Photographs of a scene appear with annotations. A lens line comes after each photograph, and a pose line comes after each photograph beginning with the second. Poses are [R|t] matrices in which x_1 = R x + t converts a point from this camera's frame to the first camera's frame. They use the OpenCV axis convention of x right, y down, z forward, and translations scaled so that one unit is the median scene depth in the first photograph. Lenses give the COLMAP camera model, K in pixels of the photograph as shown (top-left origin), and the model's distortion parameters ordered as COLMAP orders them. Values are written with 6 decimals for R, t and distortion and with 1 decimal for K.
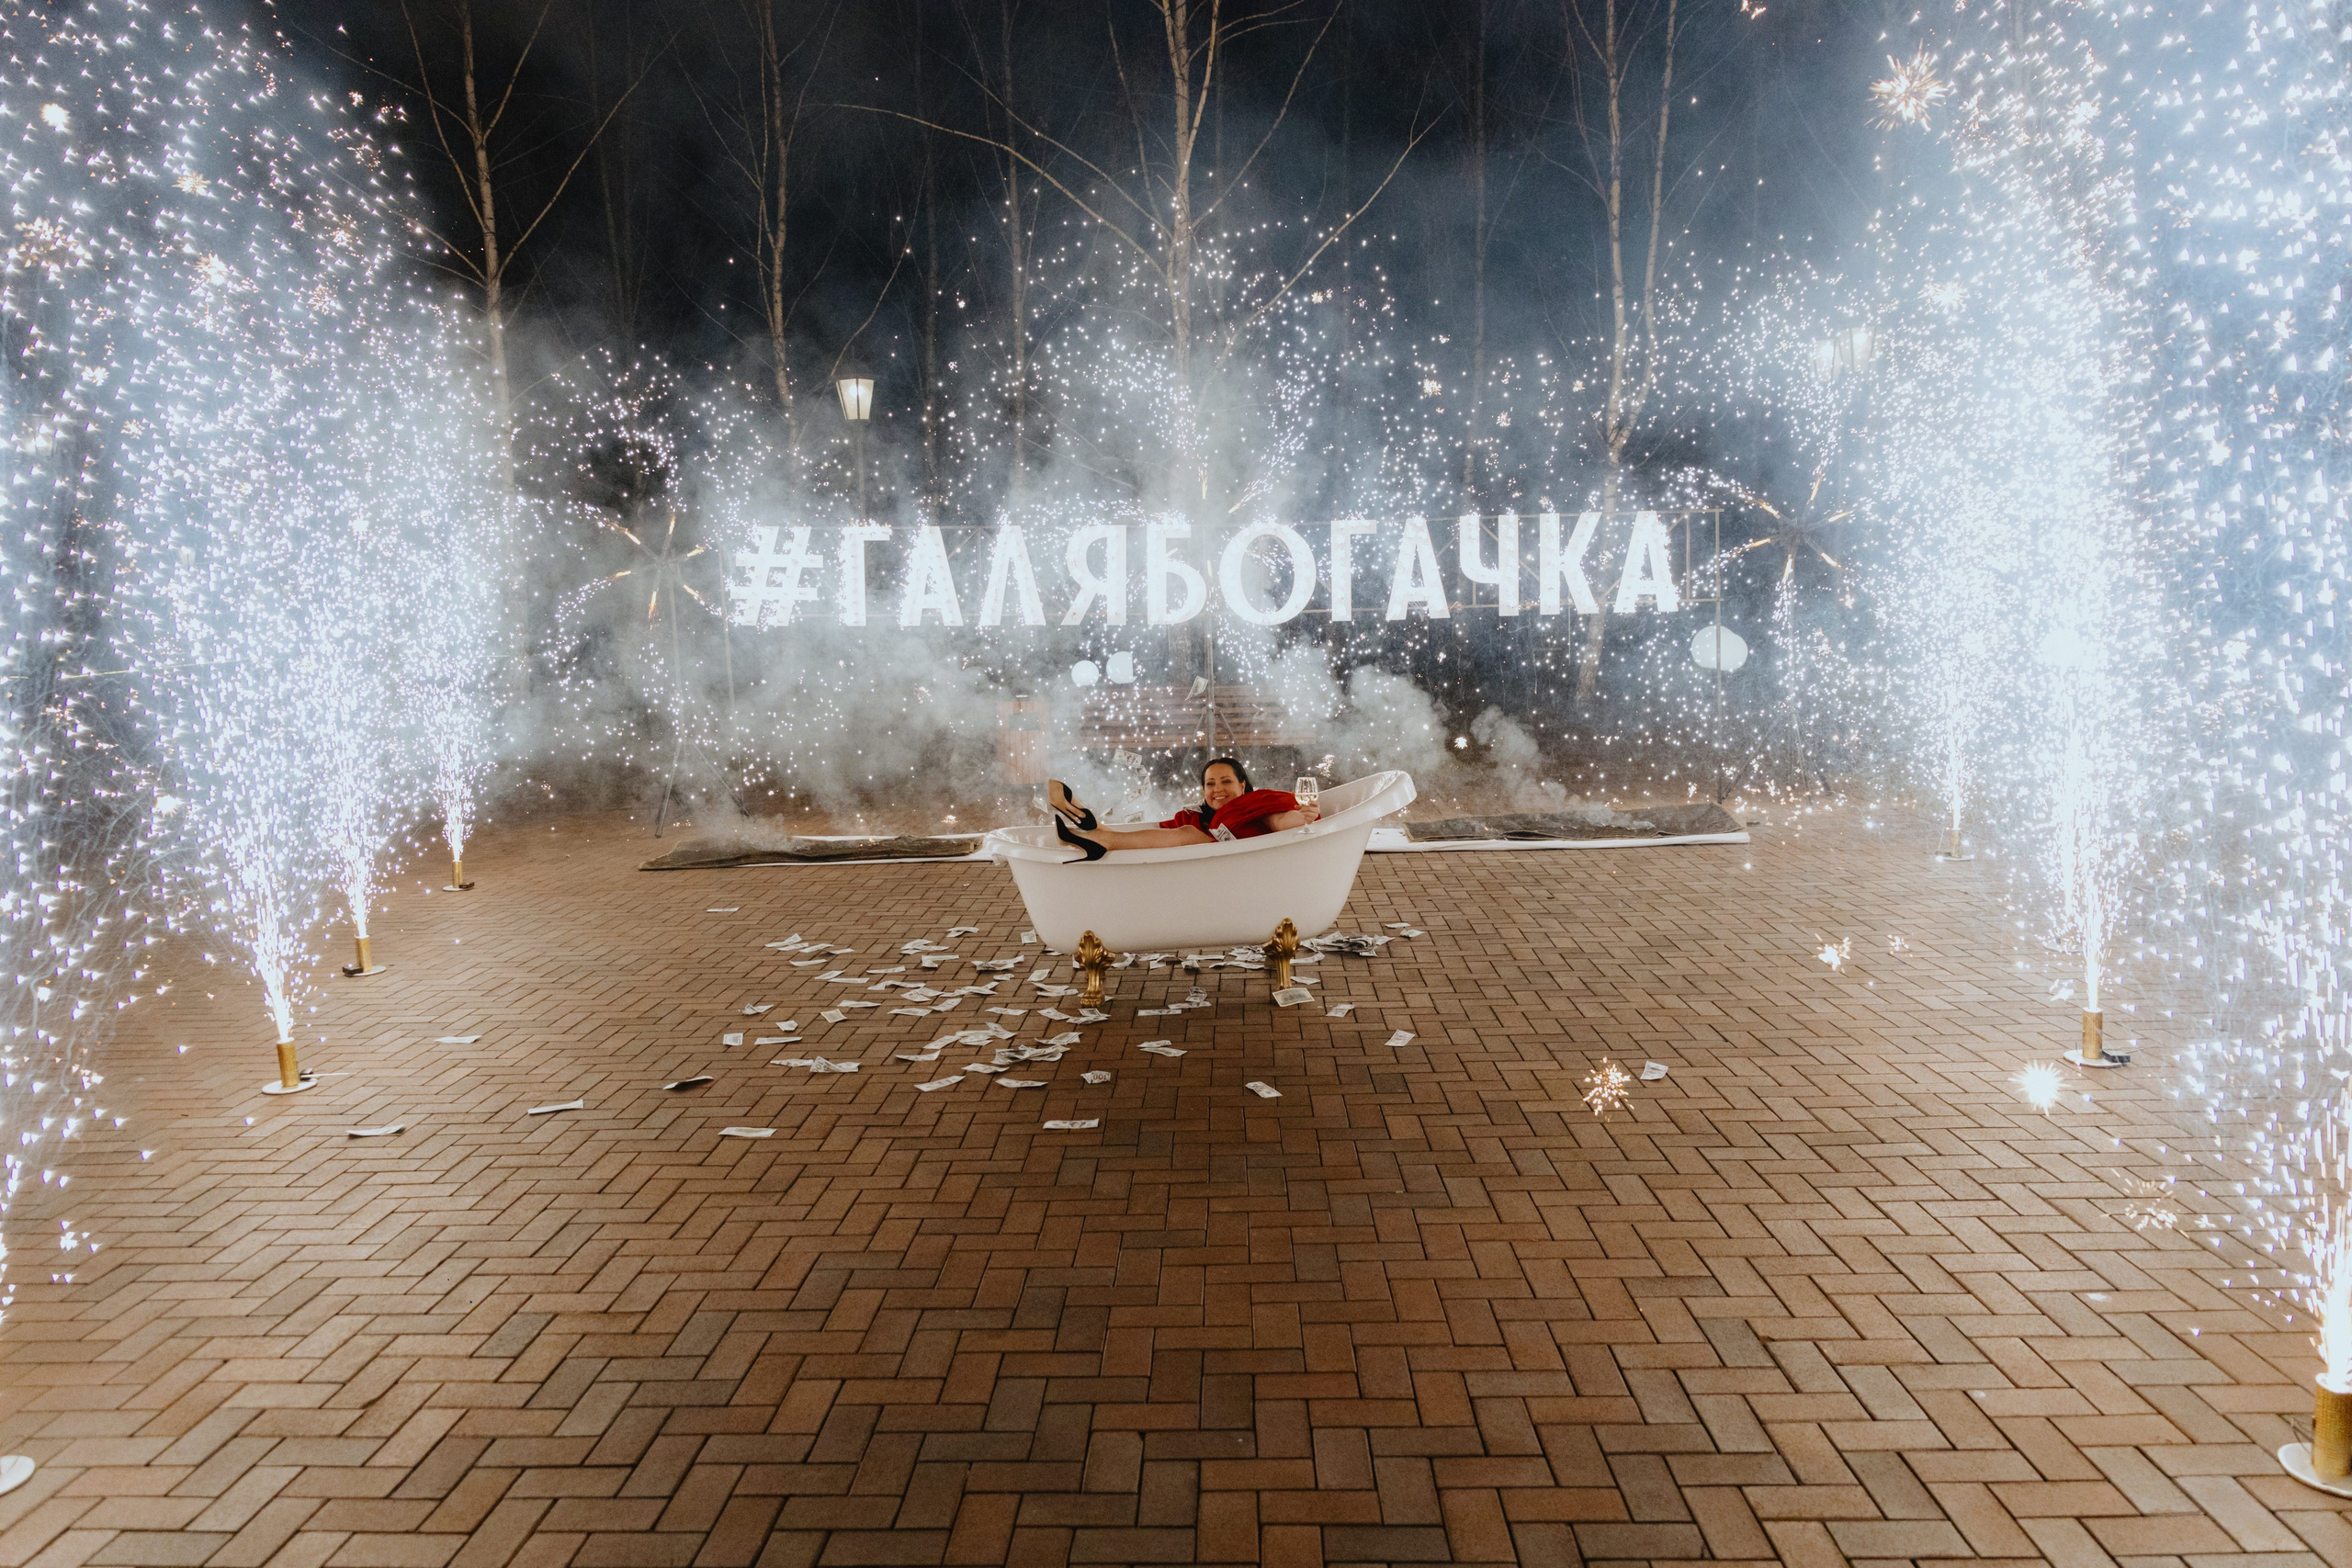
lens RADIAL K [[1575.3, 0, 1179.8], [0, 1575.3, 779.5], [0, 0, 1]] dist [-0.001230, -0.001304]
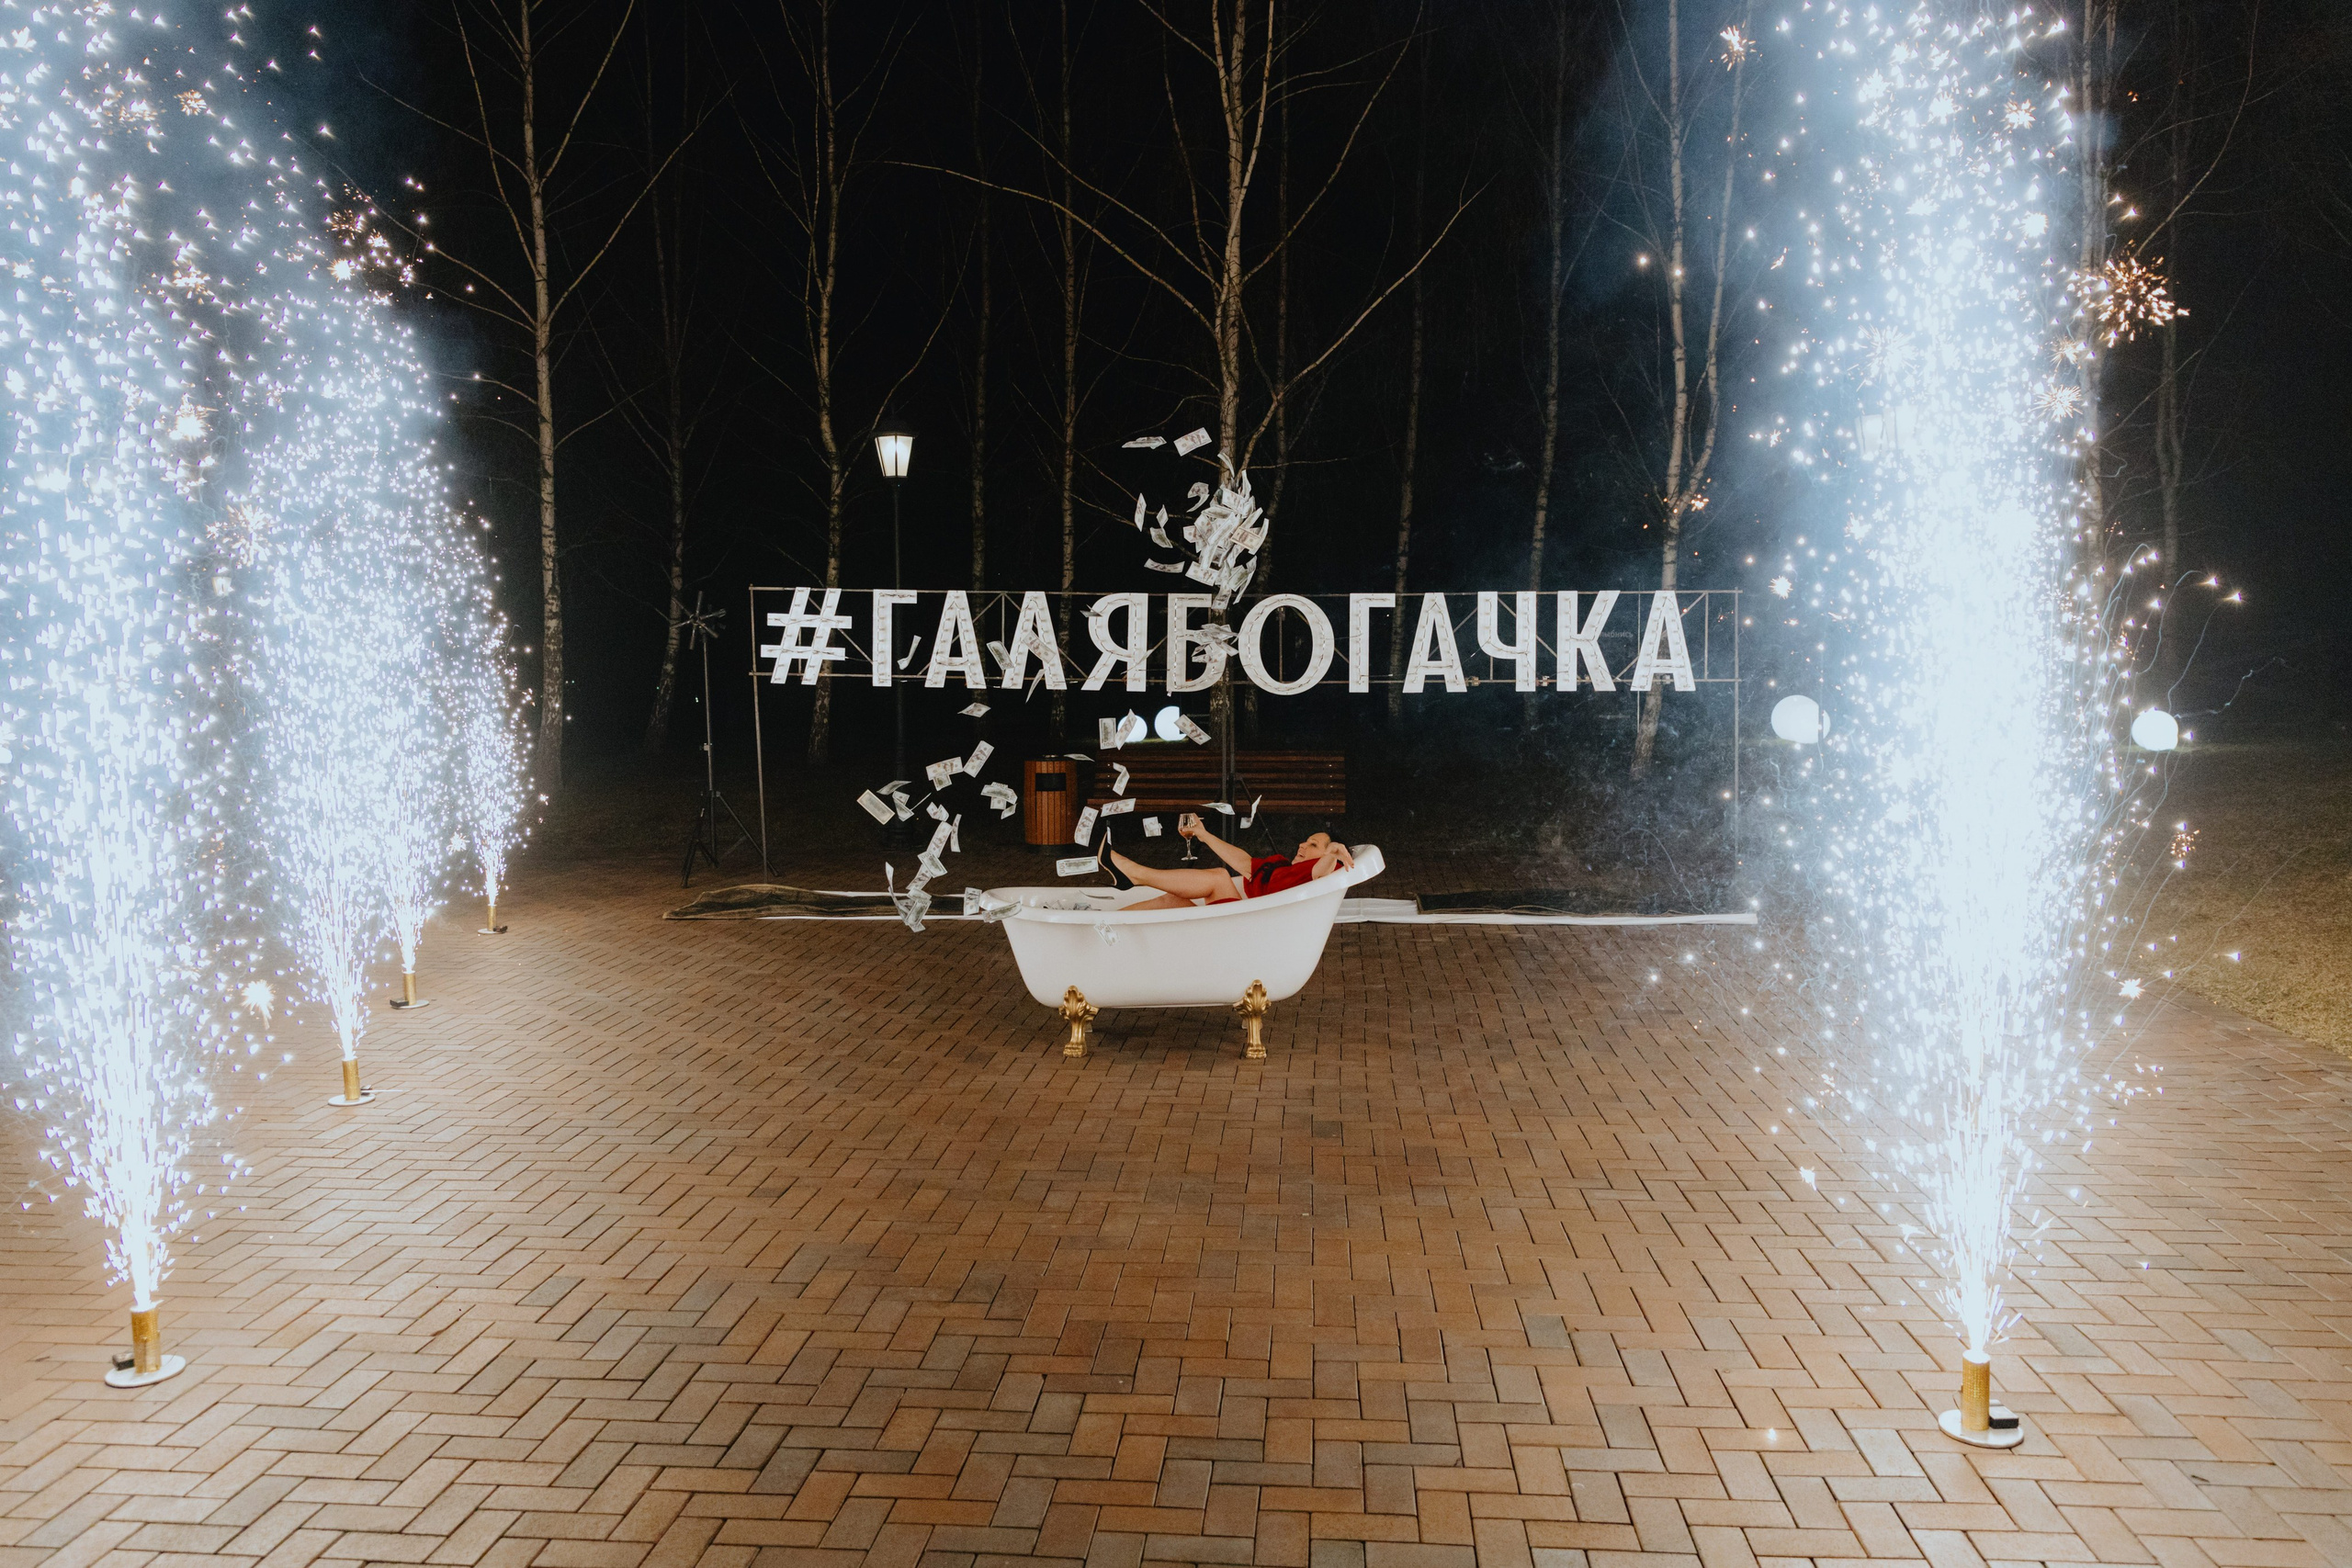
lens RADIAL K [[1738.8, 0, 1175.2], [0, 1738.8, 779.2], [0, 0, 1]] dist [-0.020389, 0.009195]
pose [[0.998583, 0.025274, -0.046832, 0.089688], [-0.026908, 0.999039, -0.034596, -0.008133], [0.045913, 0.035807, 0.998303, -0.262033]]
